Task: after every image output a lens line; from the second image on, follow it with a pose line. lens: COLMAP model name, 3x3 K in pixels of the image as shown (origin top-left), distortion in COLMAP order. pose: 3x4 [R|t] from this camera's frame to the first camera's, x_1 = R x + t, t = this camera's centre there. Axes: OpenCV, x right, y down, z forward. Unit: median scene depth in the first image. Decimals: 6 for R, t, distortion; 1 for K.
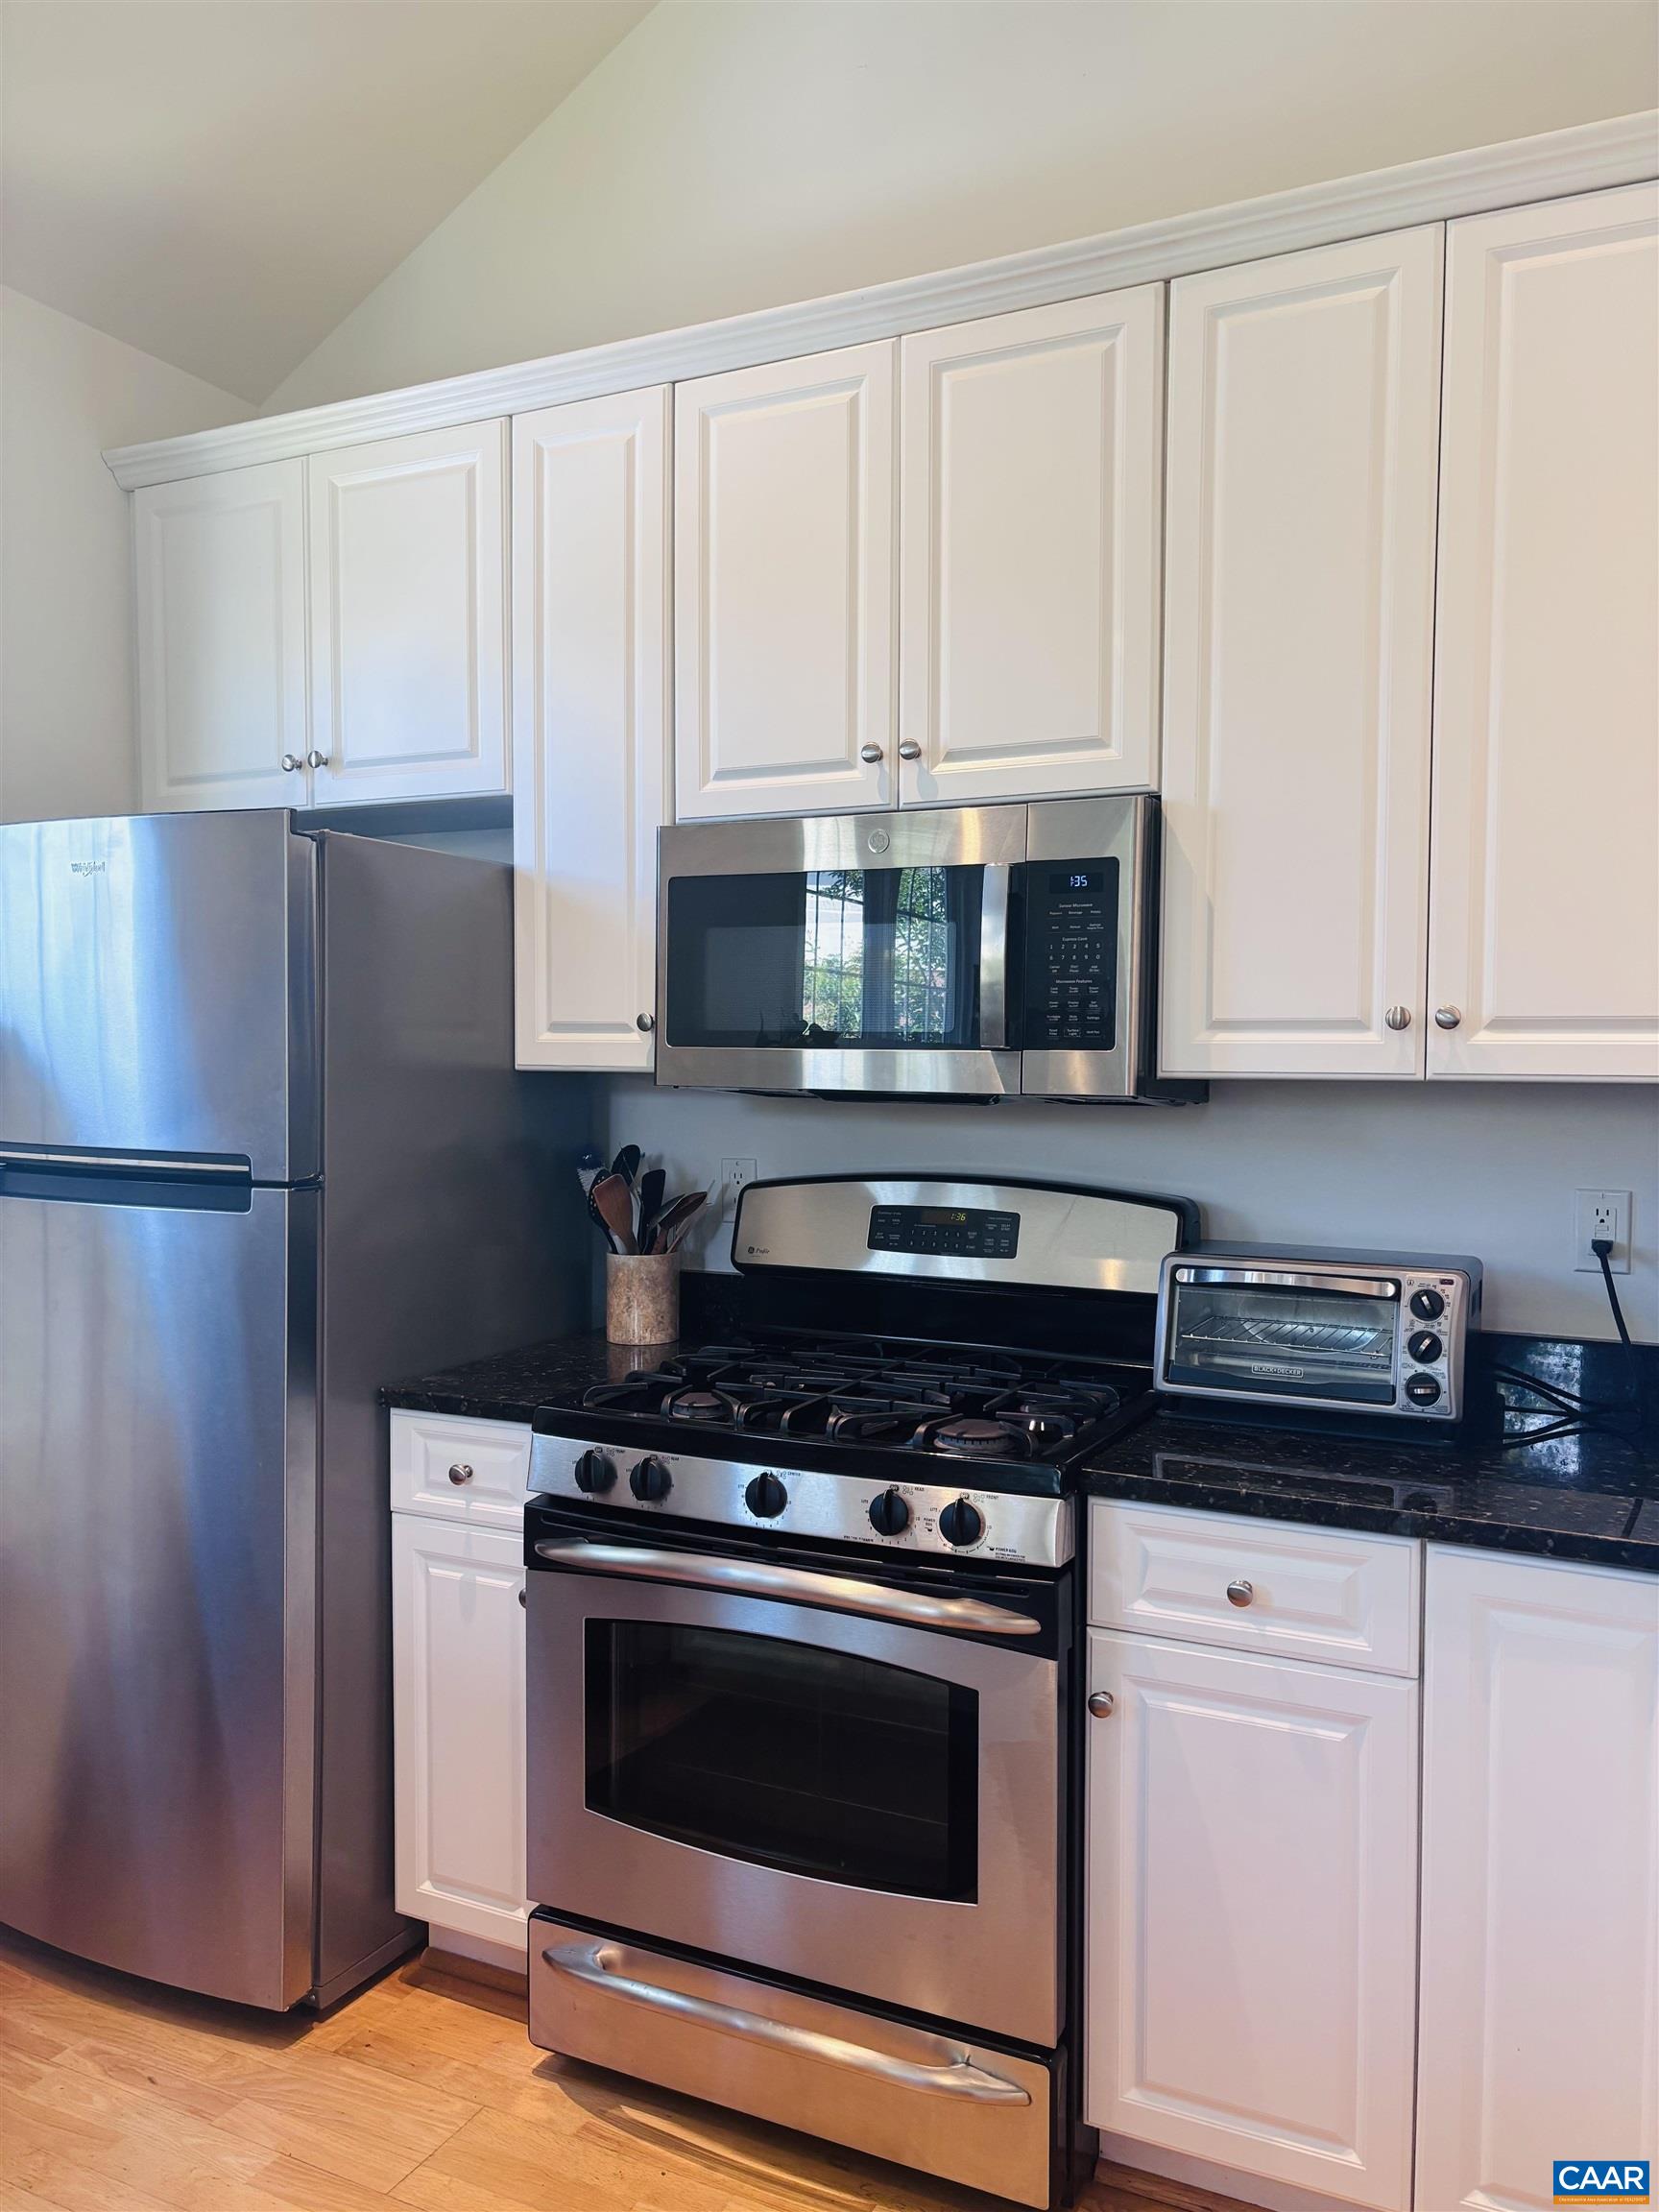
lens RADIAL K [[1898.0, 0, 829.5], [0, 1898.0, 1067.7], [0, 0, 1]] dist [0.132283, -0.278629]
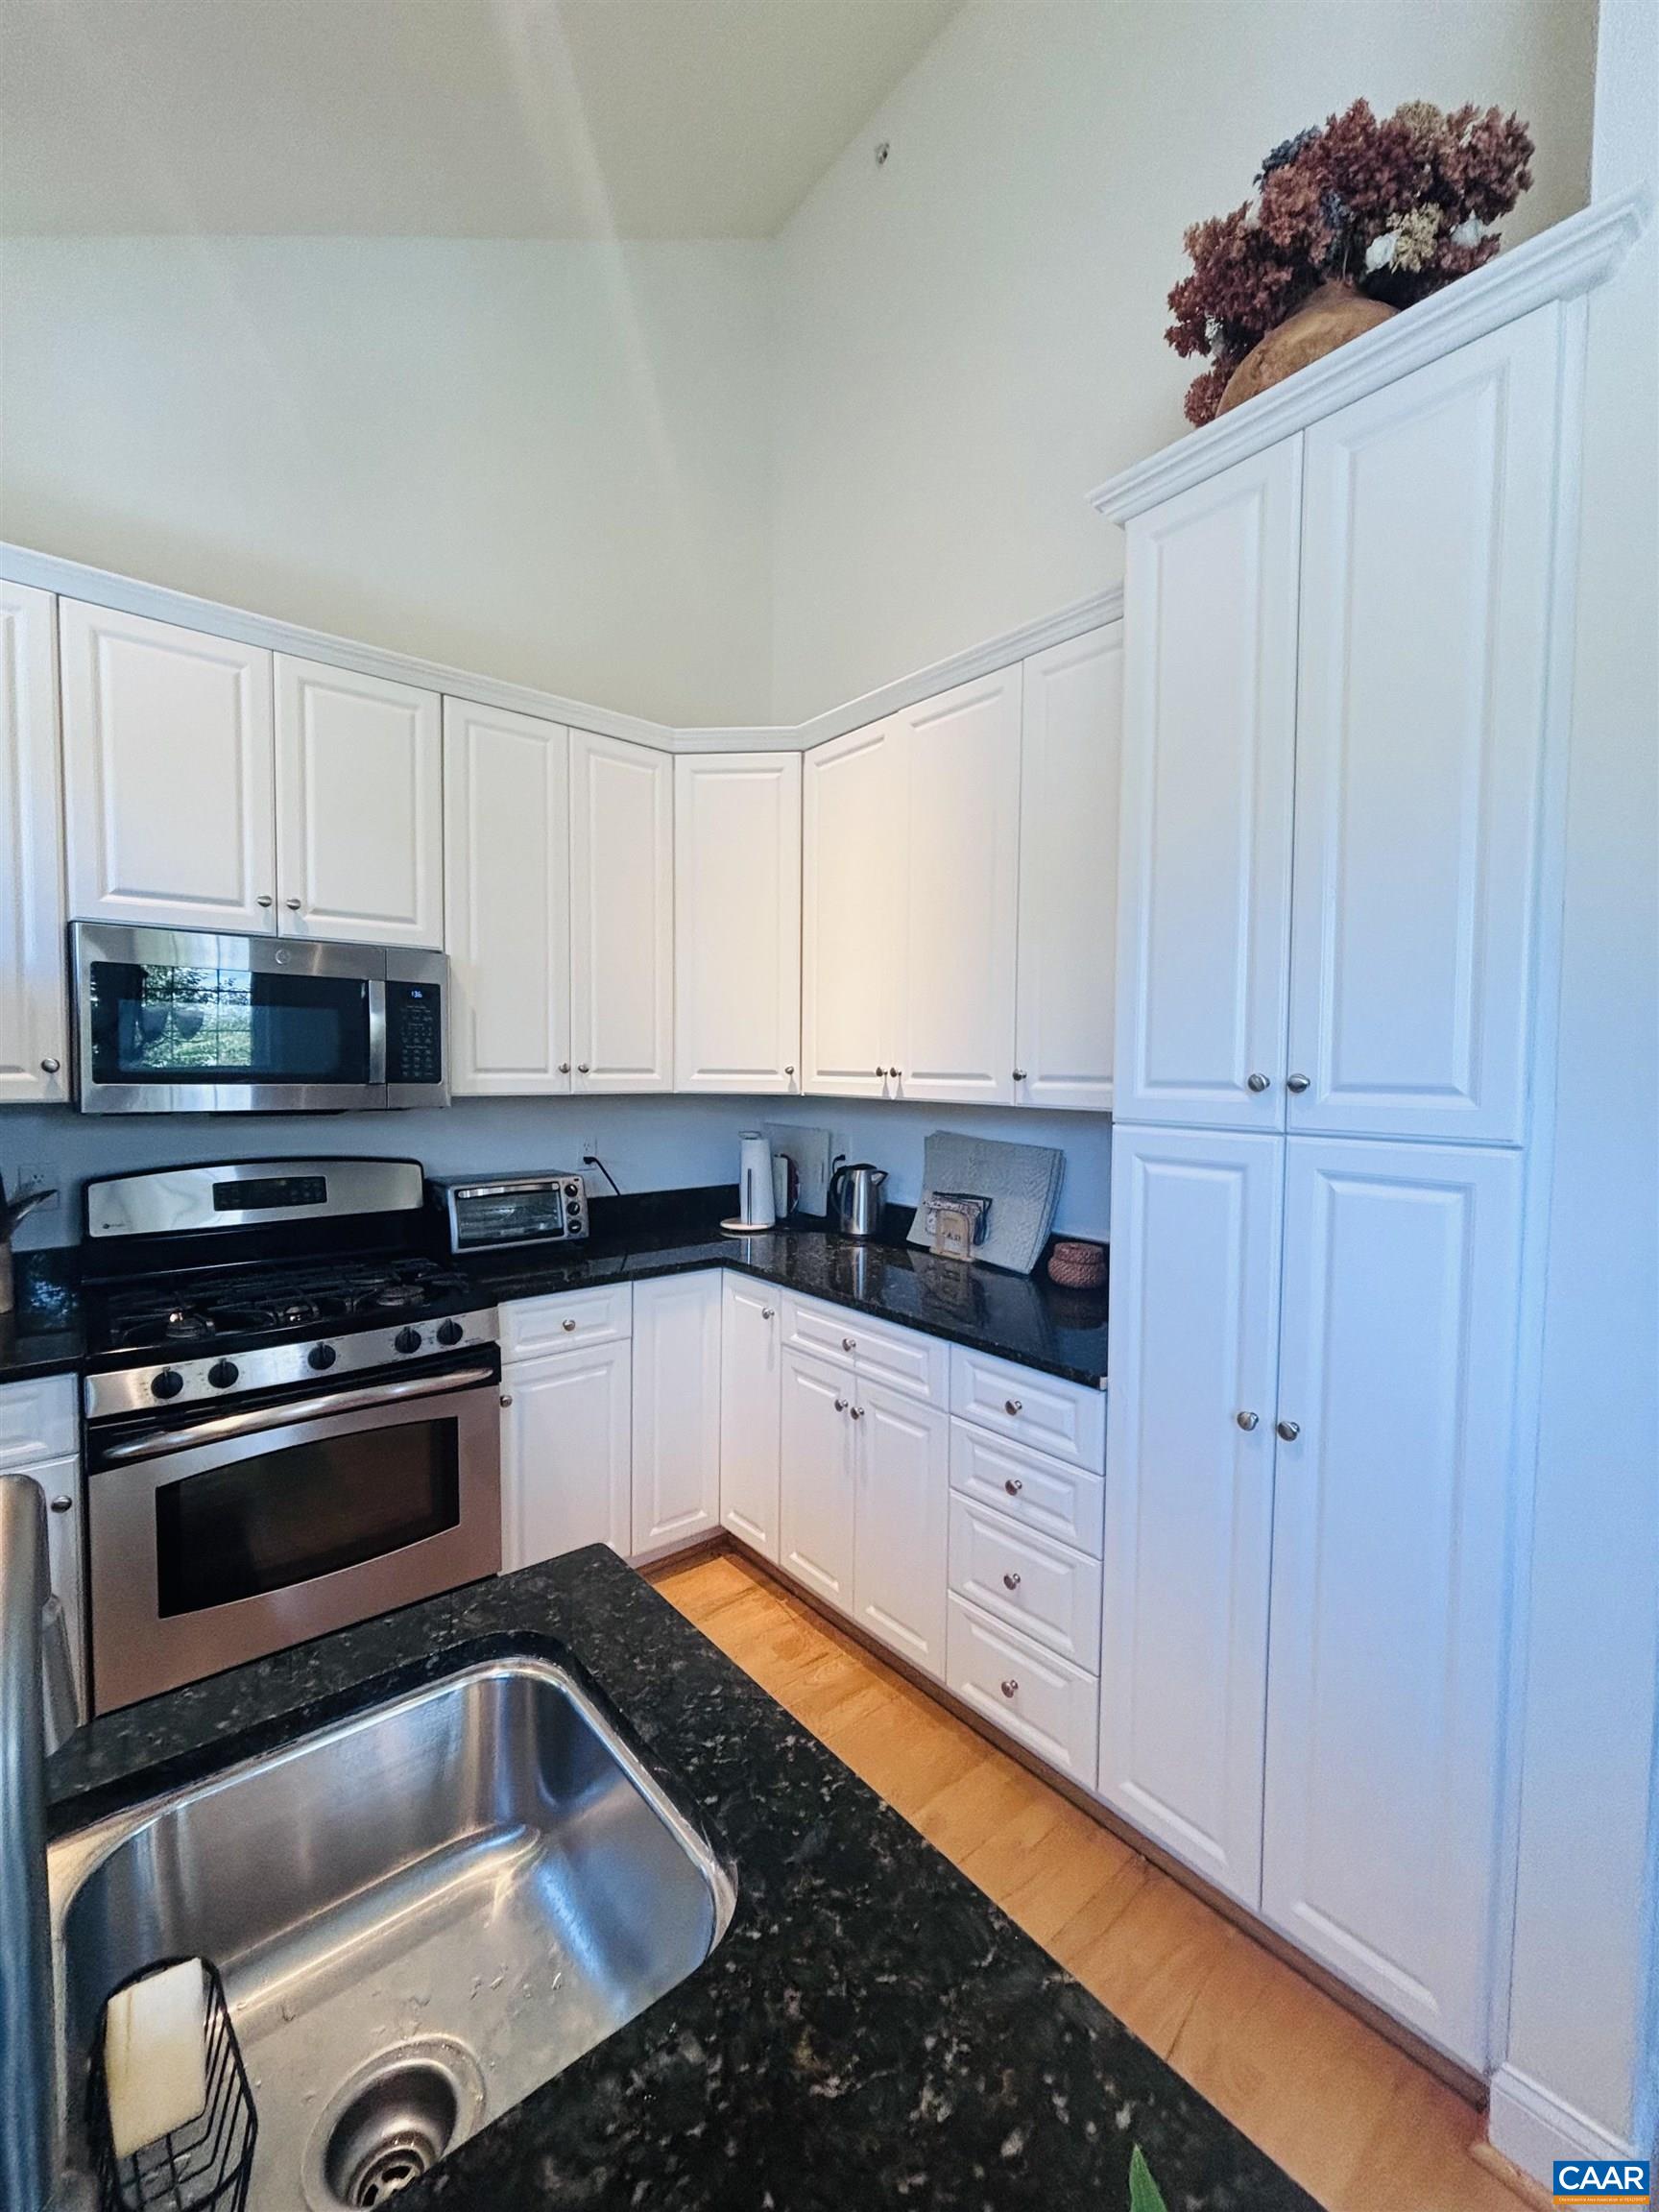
lens RADIAL K [[887.5, 0, 838.2], [0, 887.5, 1109.1], [0, 0, 1]] dist [-0.001425, -0.000103]
pose [[0.352210, -0.036107, 0.935224, -0.551551], [0.014669, 0.999346, 0.033058, -0.006606], [-0.935806, 0.002075, 0.352509, 0.298755]]
